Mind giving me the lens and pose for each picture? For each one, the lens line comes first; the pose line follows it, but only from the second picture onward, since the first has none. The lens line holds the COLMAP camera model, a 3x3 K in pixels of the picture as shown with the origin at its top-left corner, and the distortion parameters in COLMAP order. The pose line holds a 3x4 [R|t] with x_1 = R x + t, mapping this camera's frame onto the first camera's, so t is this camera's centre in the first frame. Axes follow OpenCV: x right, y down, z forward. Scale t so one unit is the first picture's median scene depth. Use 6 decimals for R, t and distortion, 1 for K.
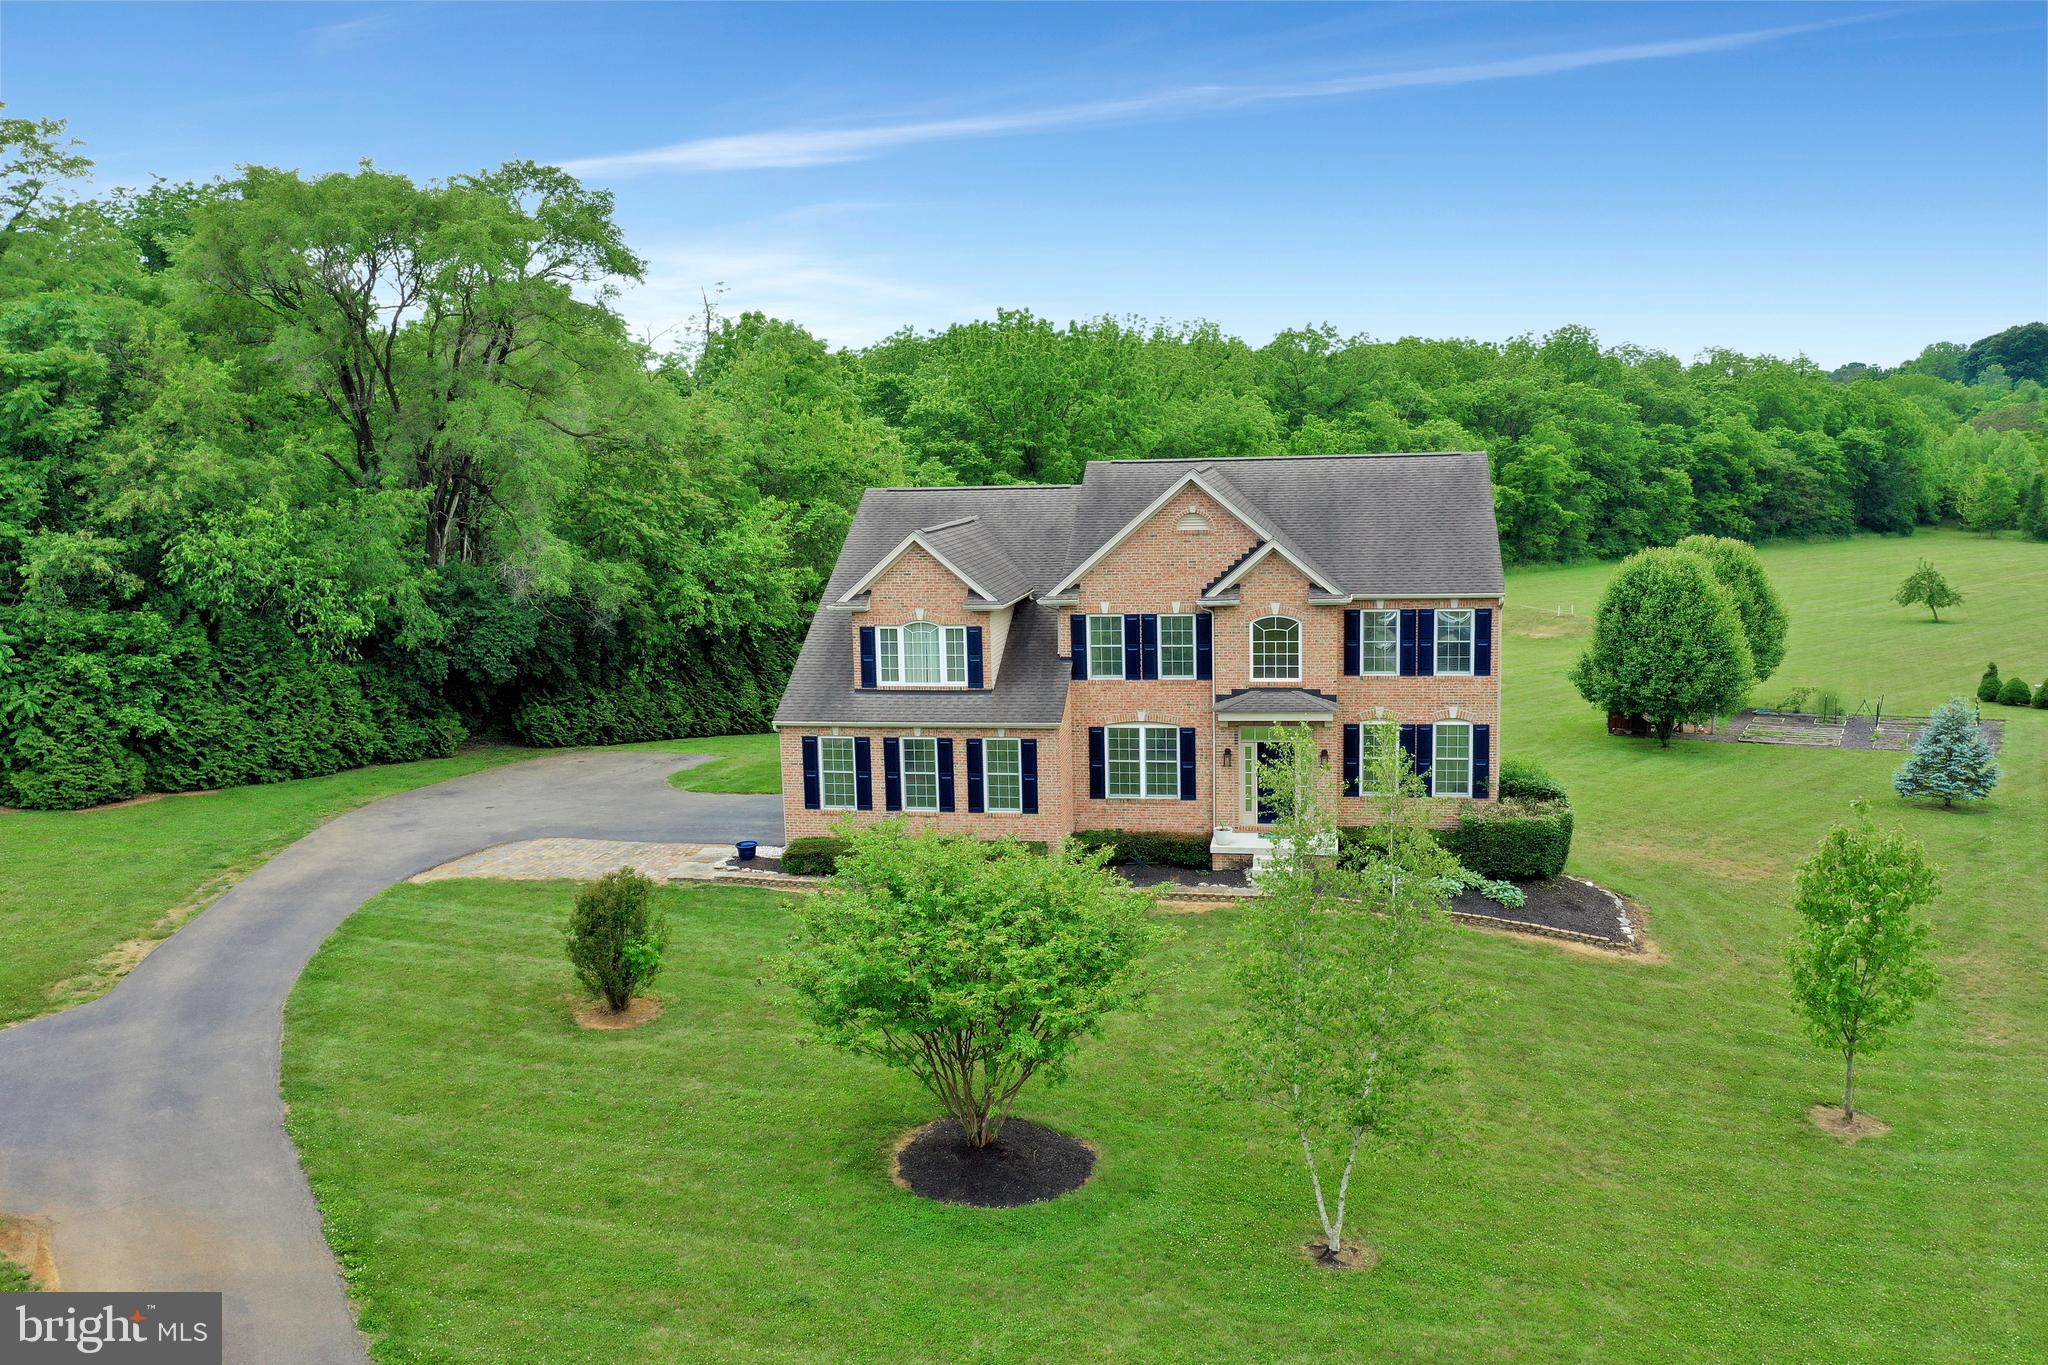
lens RADIAL K [[1664.7, 0, 1028.5], [0, 1664.7, 690.6], [0, 0, 1]] dist [0.004713, 0.006790]
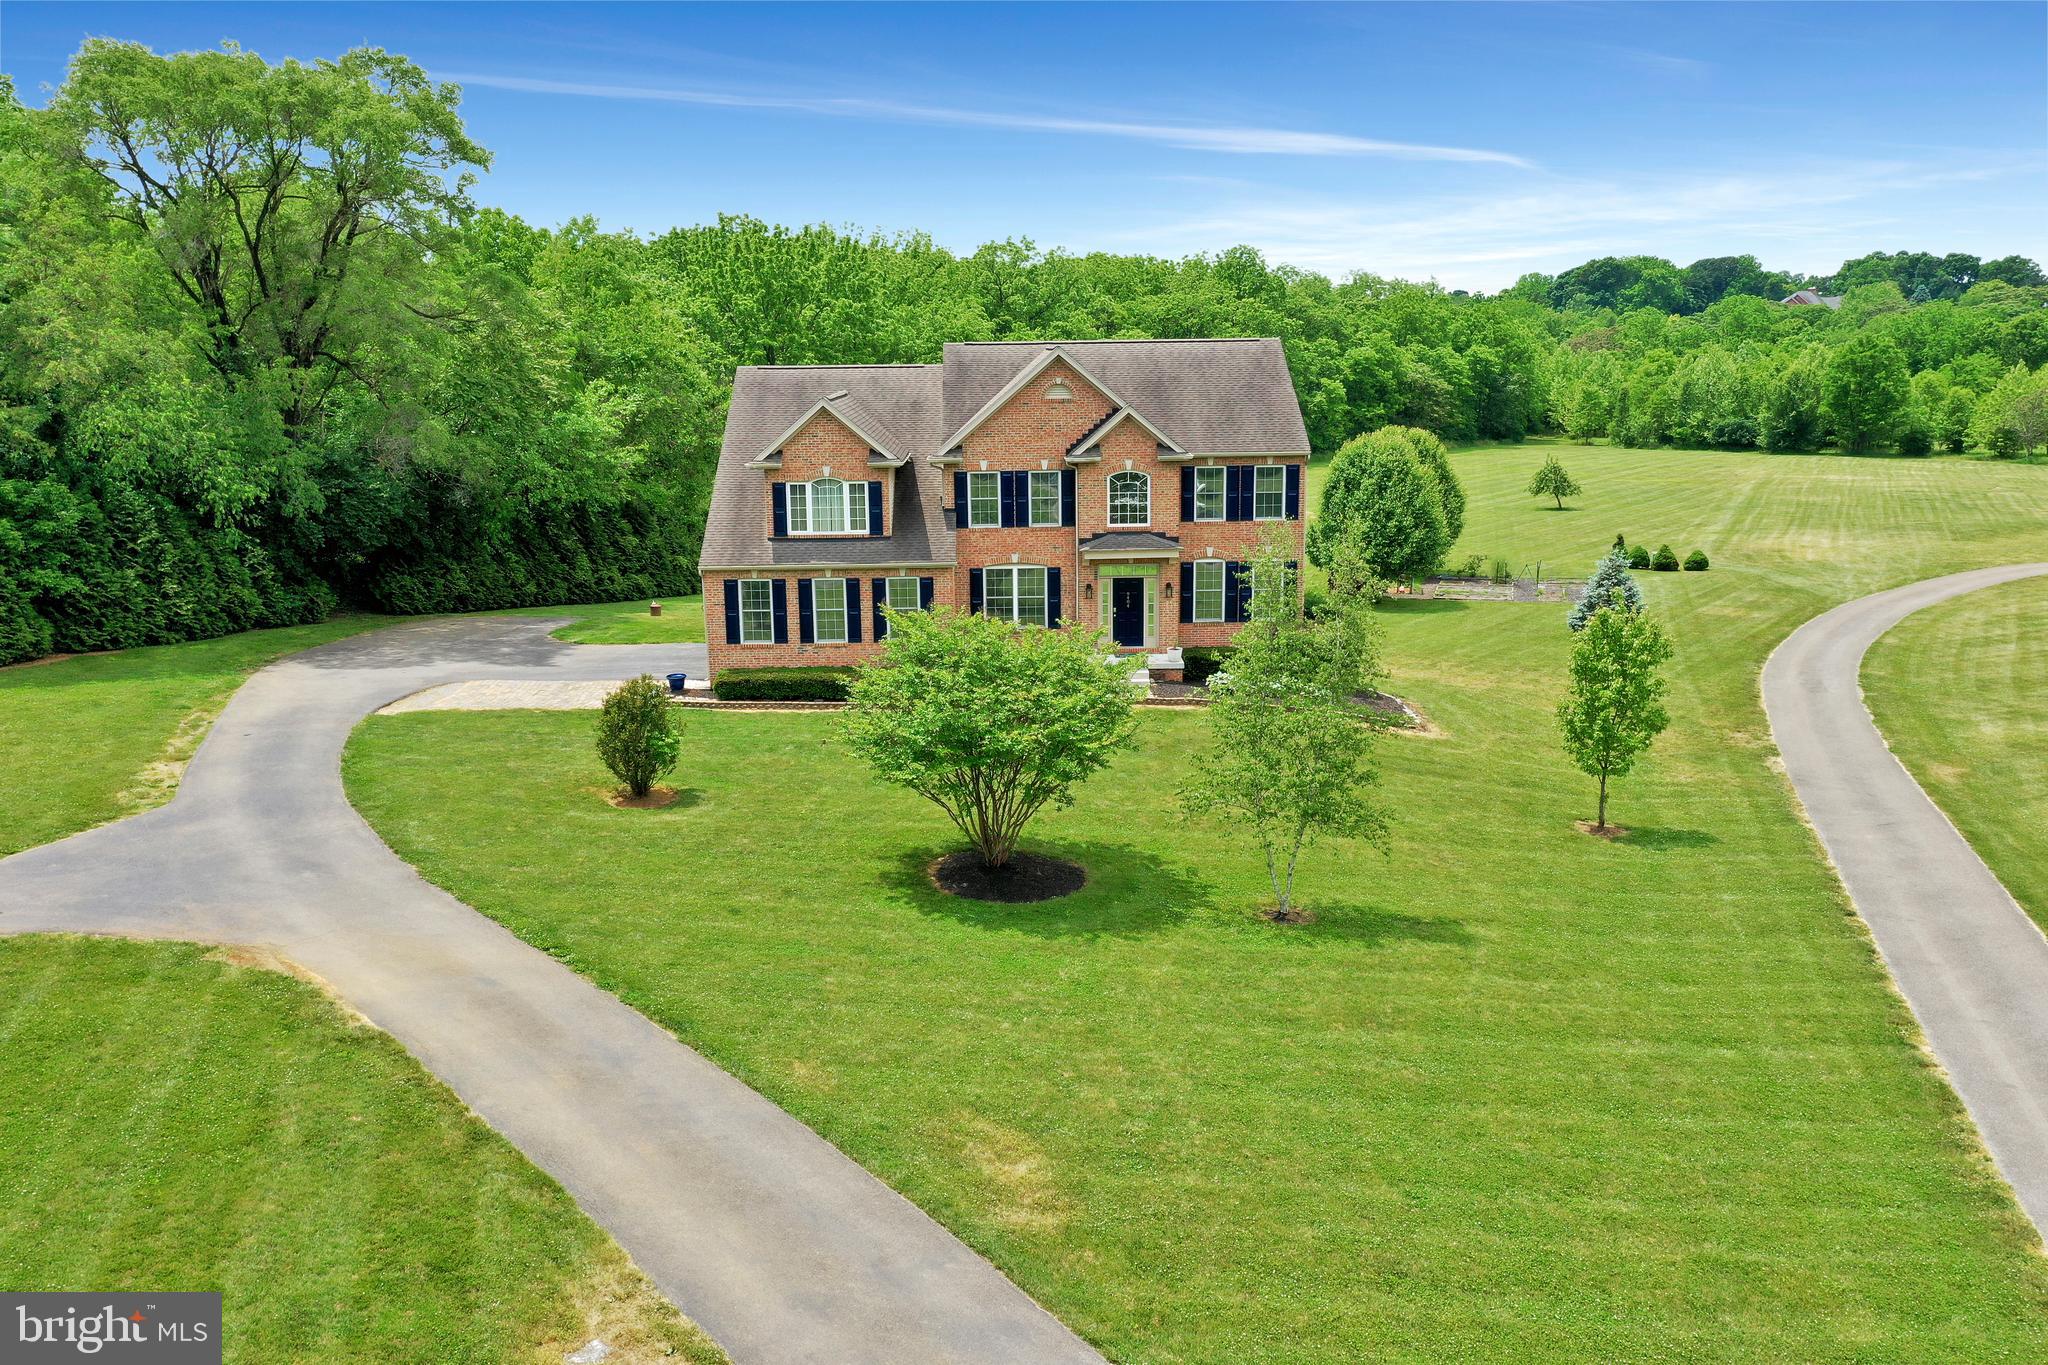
lens RADIAL K [[1636.8, 0, 1029.1], [0, 1636.8, 687.8], [0, 0, 1]] dist [0.005779, 0.005641]
pose [[0.978473, -0.029706, 0.204224, -0.150533], [0.019358, 0.998434, 0.052484, 0.042951], [-0.205464, -0.047401, 0.977516, -0.128874]]
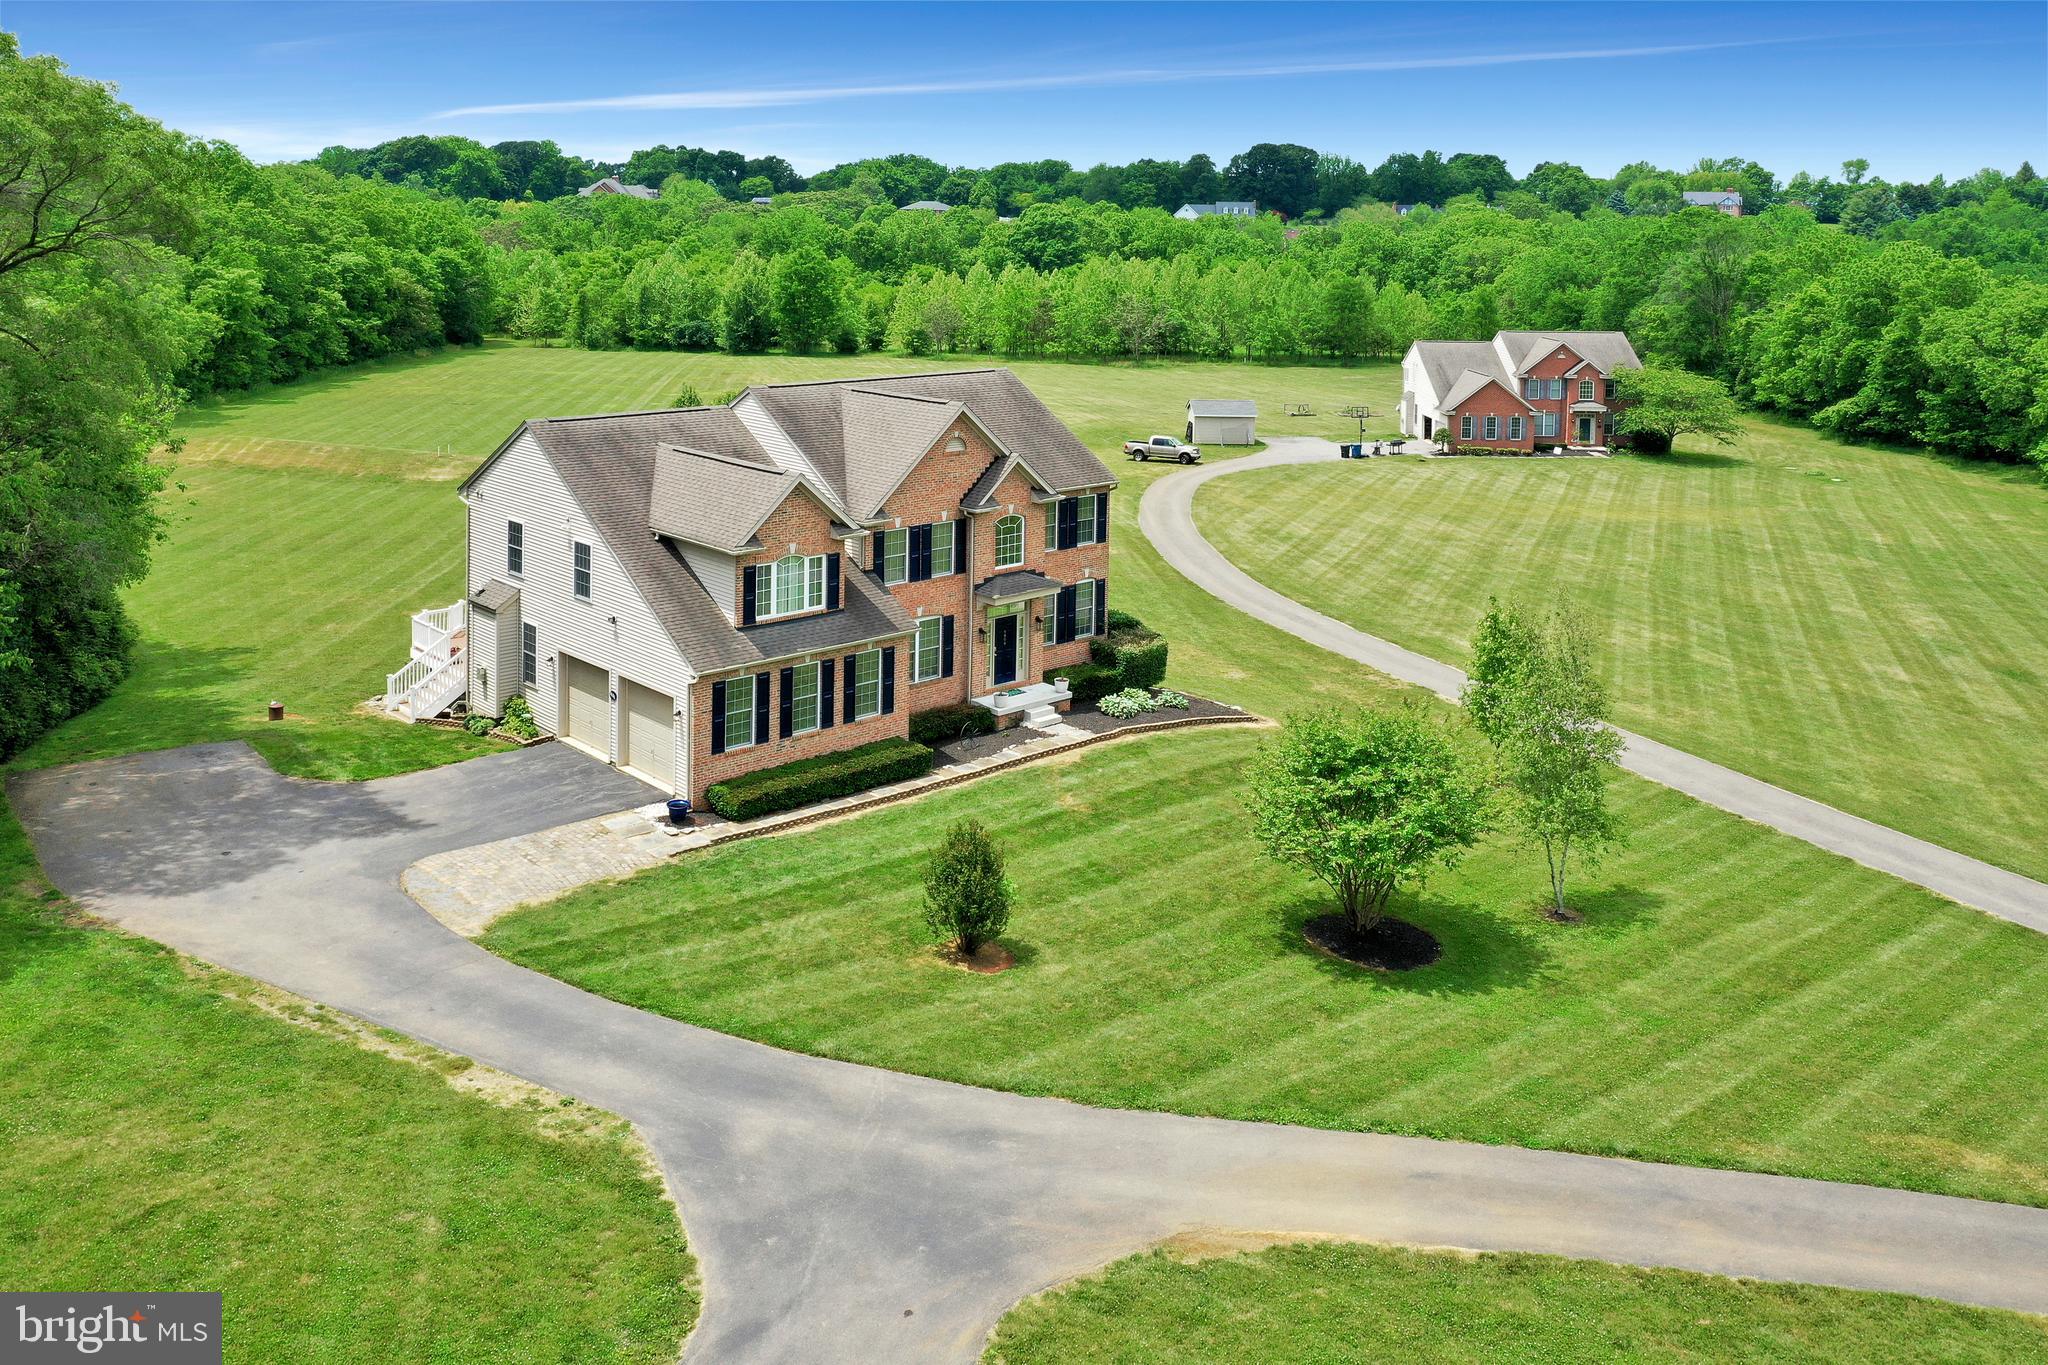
lens RADIAL K [[1721.7, 0, 1047.9], [0, 1721.7, 208.3], [0, 0, 1]] dist [-0.003537, 0.004084]
pose [[0.583876, 0.037276, 0.810987, -0.818415], [0.088651, 0.990044, -0.109331, -0.117700], [-0.806988, 0.135731, 0.574758, 0.173830]]
